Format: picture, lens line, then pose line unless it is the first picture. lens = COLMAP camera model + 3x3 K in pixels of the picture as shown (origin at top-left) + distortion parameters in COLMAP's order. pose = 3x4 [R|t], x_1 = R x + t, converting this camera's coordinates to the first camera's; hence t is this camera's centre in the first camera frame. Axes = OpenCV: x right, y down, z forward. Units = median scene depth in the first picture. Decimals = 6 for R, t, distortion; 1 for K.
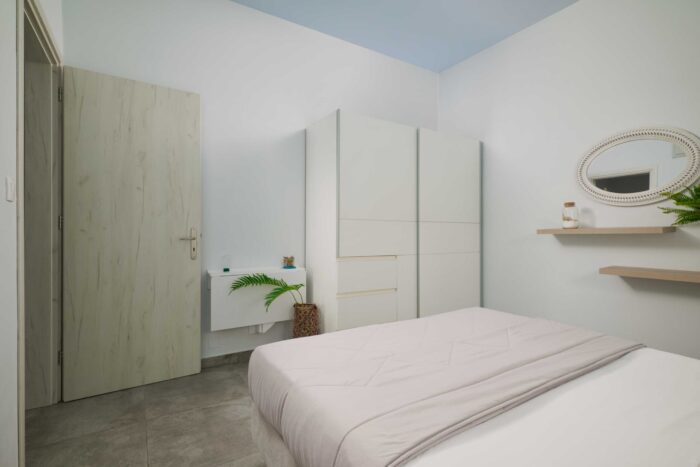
lens RADIAL K [[341.1, 0, 354.6], [0, 341.1, 233.3], [0, 0, 1]] dist [0.011982, 0.000222]
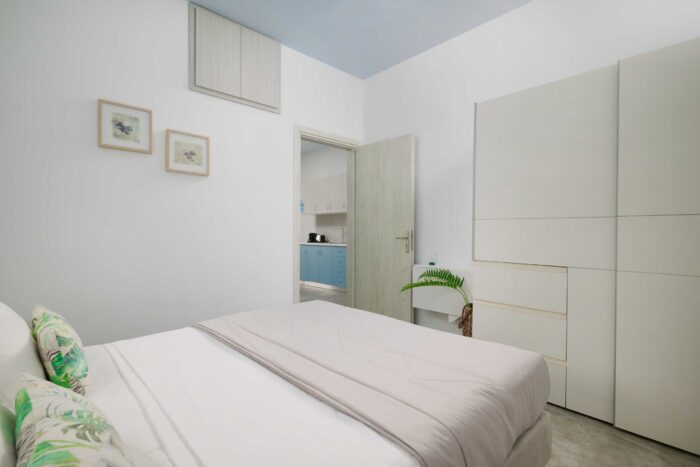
lens RADIAL K [[341.1, 0, 355.0], [0, 341.1, 235.2], [0, 0, 1]] dist [0.011982, 0.000222]
pose [[0.175614, 0.006836, -0.984435, 0.885273], [-0.005539, 0.999967, 0.005956, -0.003010], [0.984444, 0.004407, 0.175646, 0.546592]]
